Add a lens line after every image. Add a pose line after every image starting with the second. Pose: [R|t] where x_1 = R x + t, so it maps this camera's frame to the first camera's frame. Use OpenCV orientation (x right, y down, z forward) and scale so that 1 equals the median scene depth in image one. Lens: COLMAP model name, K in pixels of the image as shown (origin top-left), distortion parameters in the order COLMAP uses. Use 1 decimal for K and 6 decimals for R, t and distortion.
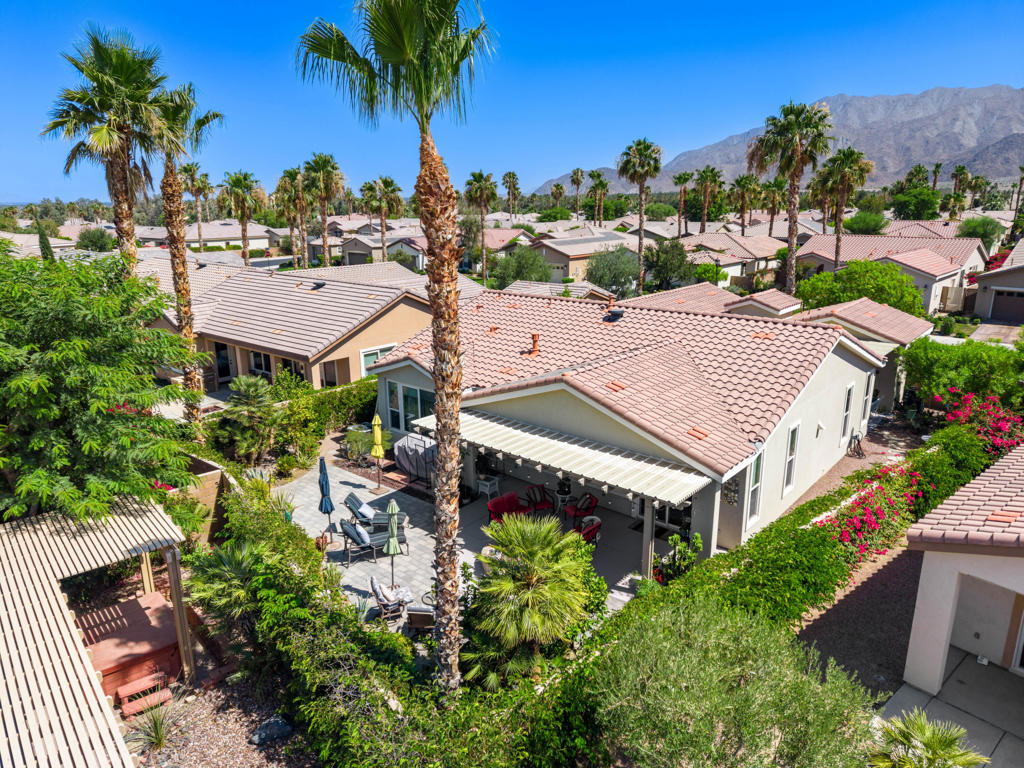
lens RADIAL K [[682.6, 0, 519.3], [0, 682.6, 383.2], [0, 0, 1]] dist [0.006352, -0.005252]
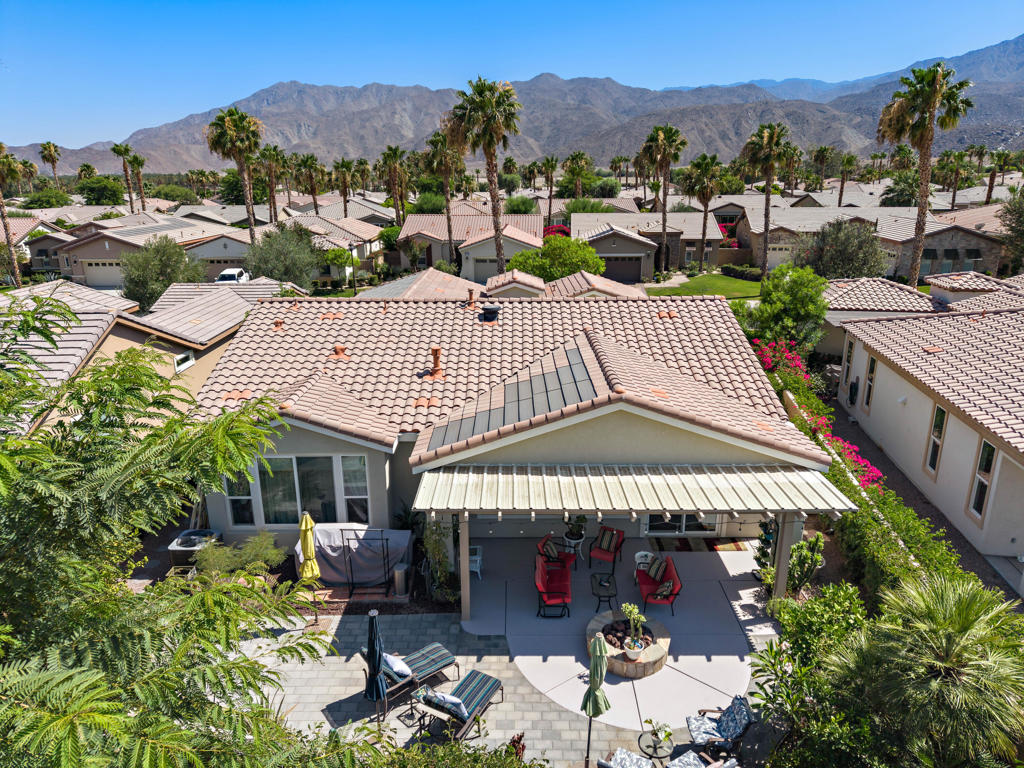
lens RADIAL K [[682.6, 0, 519.3], [0, 682.6, 383.2], [0, 0, 1]] dist [0.006352, -0.005252]
pose [[0.764204, -0.180435, 0.619221, -0.286639], [0.166022, 0.982751, 0.081470, -0.059637], [-0.623240, 0.040544, 0.780979, 0.251552]]
